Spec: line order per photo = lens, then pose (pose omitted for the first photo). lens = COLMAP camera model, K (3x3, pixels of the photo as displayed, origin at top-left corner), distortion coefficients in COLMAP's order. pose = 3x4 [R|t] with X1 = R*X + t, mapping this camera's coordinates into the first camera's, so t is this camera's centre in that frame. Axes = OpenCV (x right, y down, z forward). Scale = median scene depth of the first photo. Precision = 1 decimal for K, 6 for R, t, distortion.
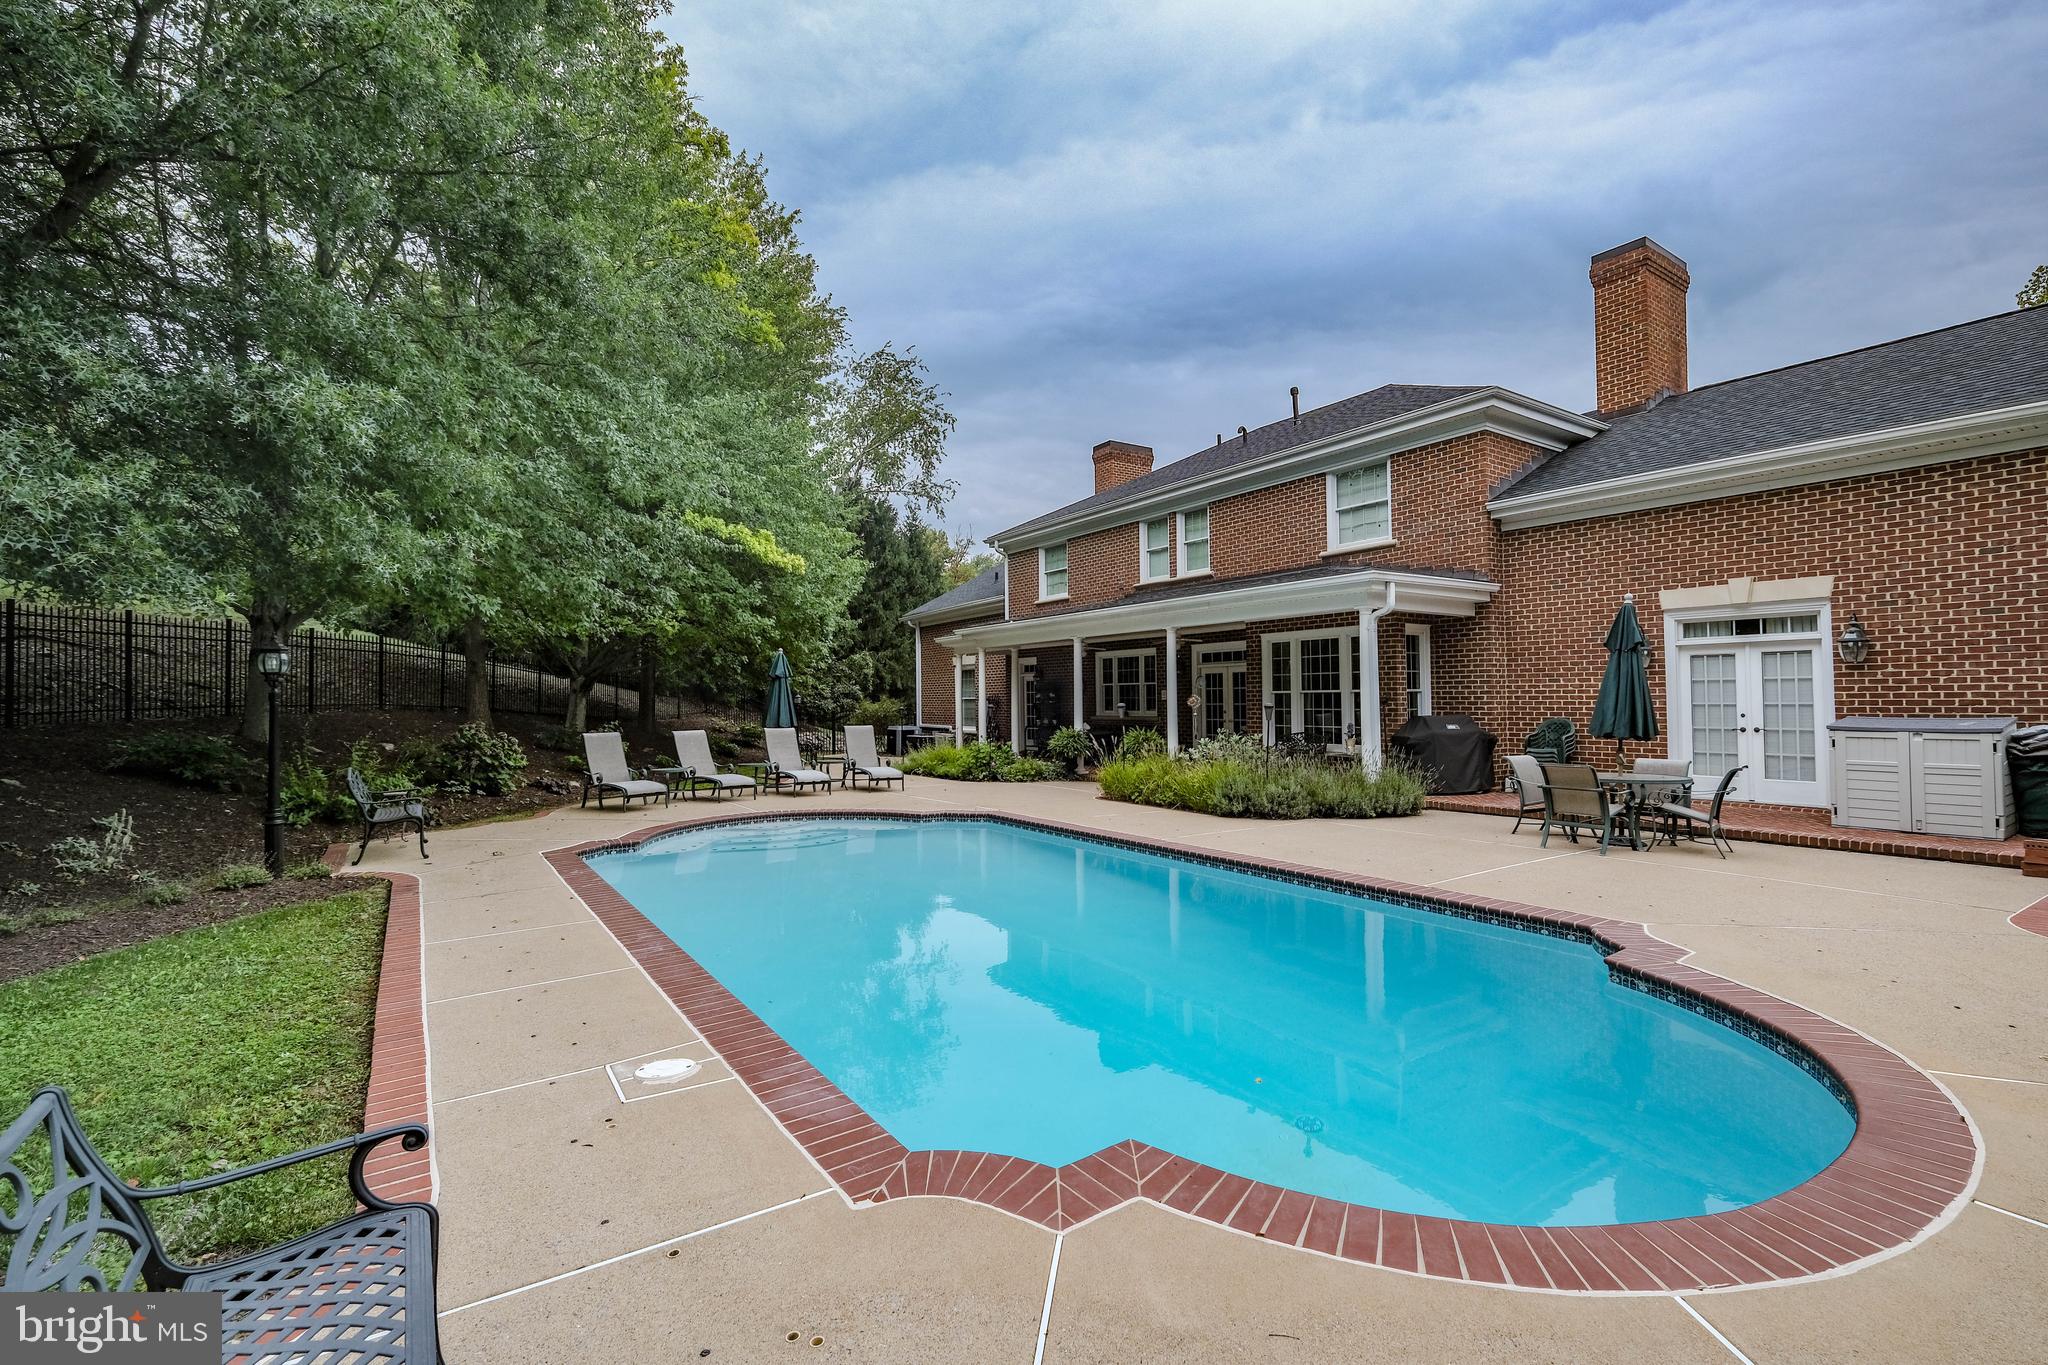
lens RADIAL K [[919.3, 0, 1024.0], [0, 919.3, 682.5], [0, 0, 1]] dist [0.001700, 0.000219]
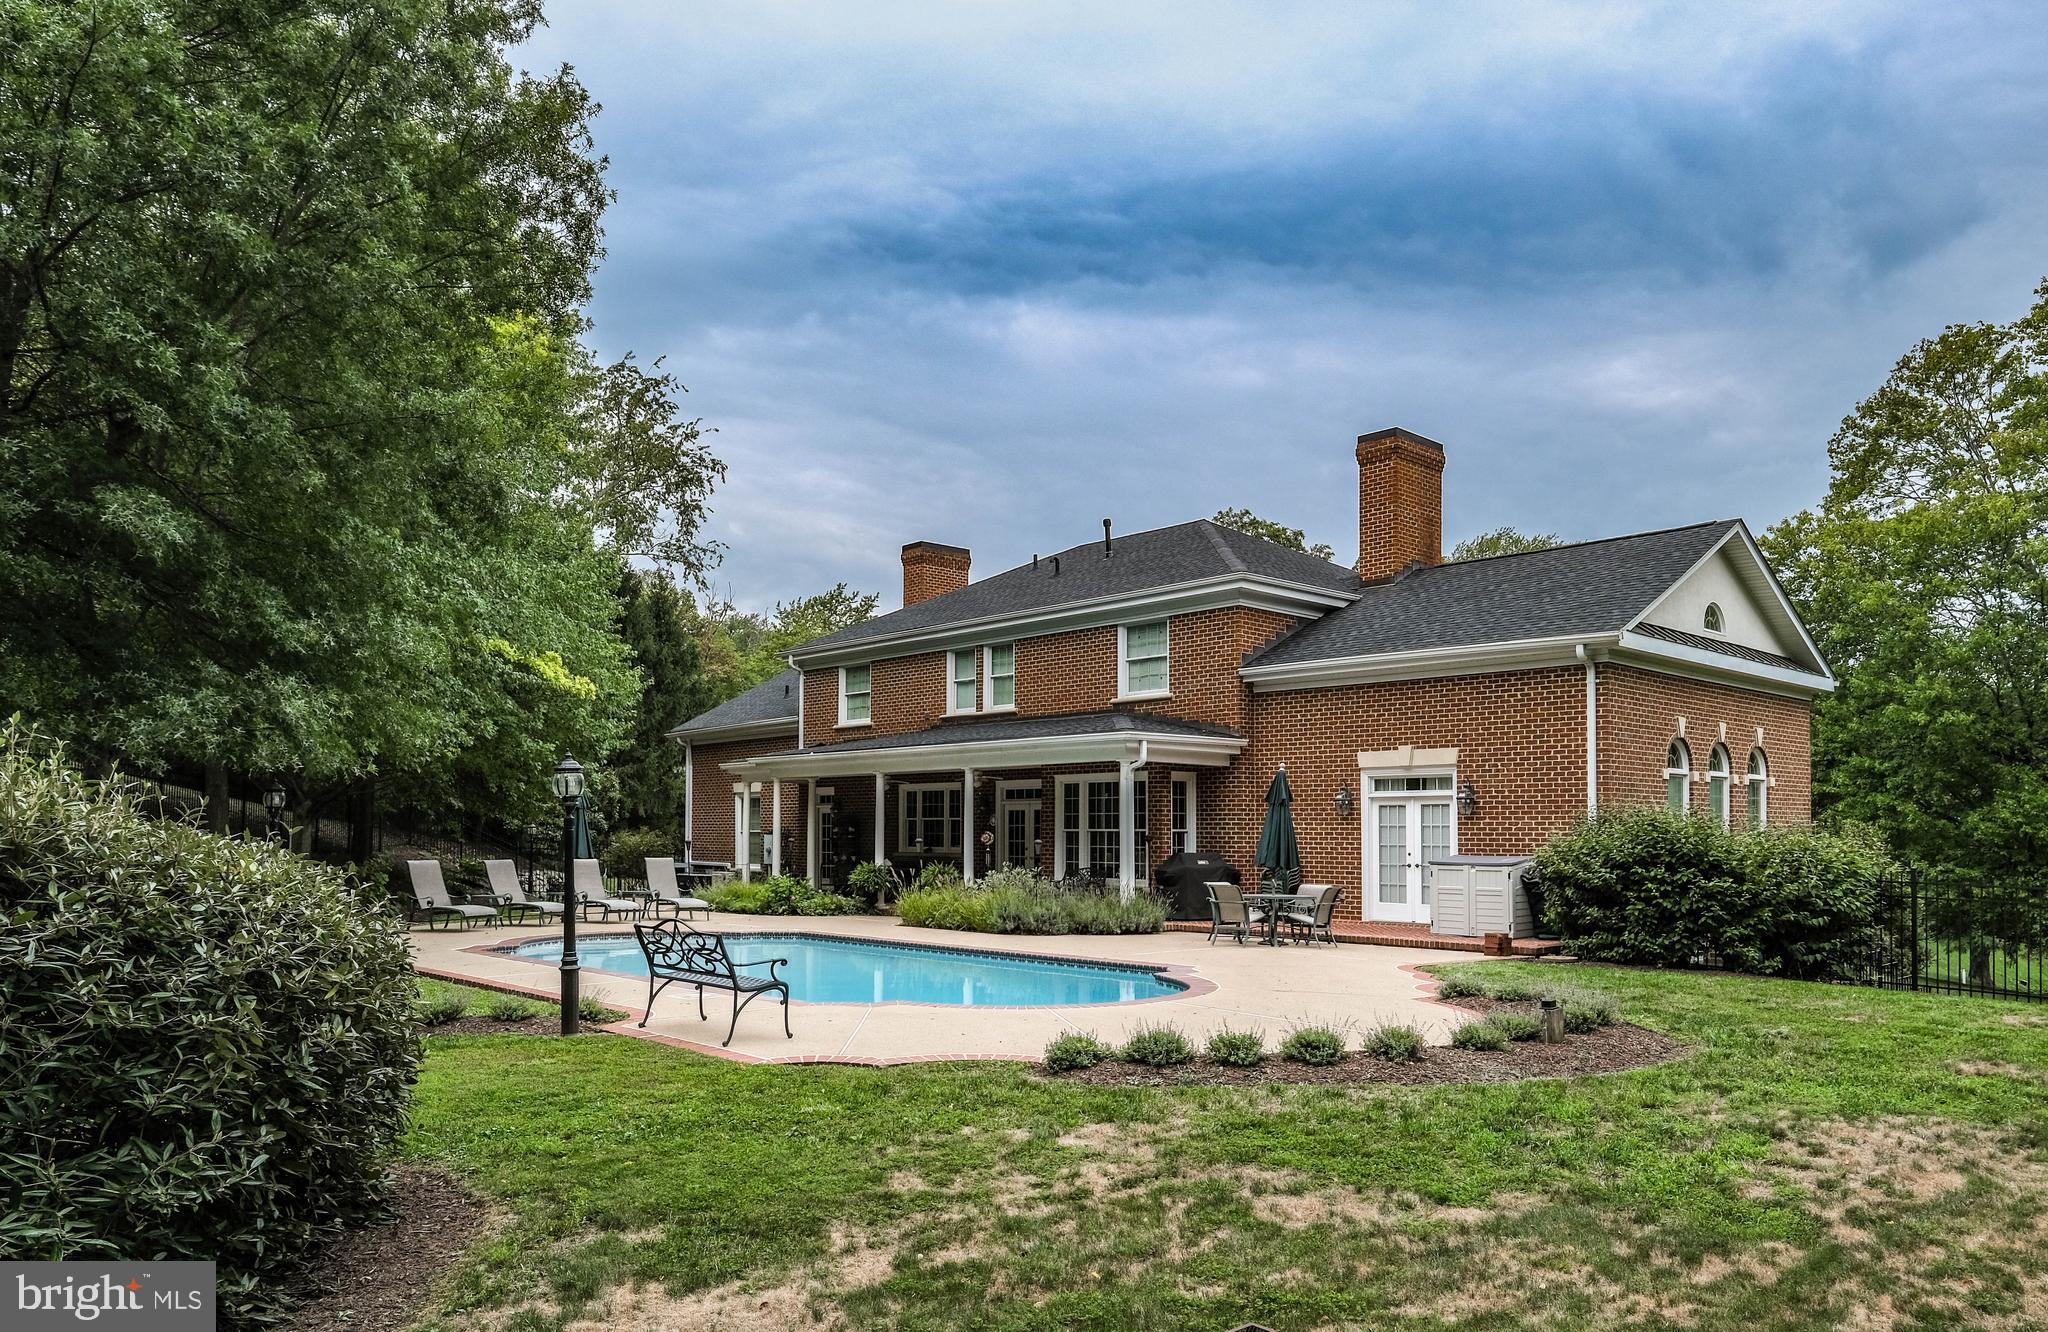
lens RADIAL K [[1428.1, 0, 1028.4], [0, 1428.1, 770.0], [0, 0, 1]] dist [0.000146, 0.000130]
pose [[0.986681, 0.020713, 0.161345, -0.033555], [-0.016461, 0.999482, -0.027648, -0.011399], [-0.161835, 0.024624, 0.986511, -0.559615]]
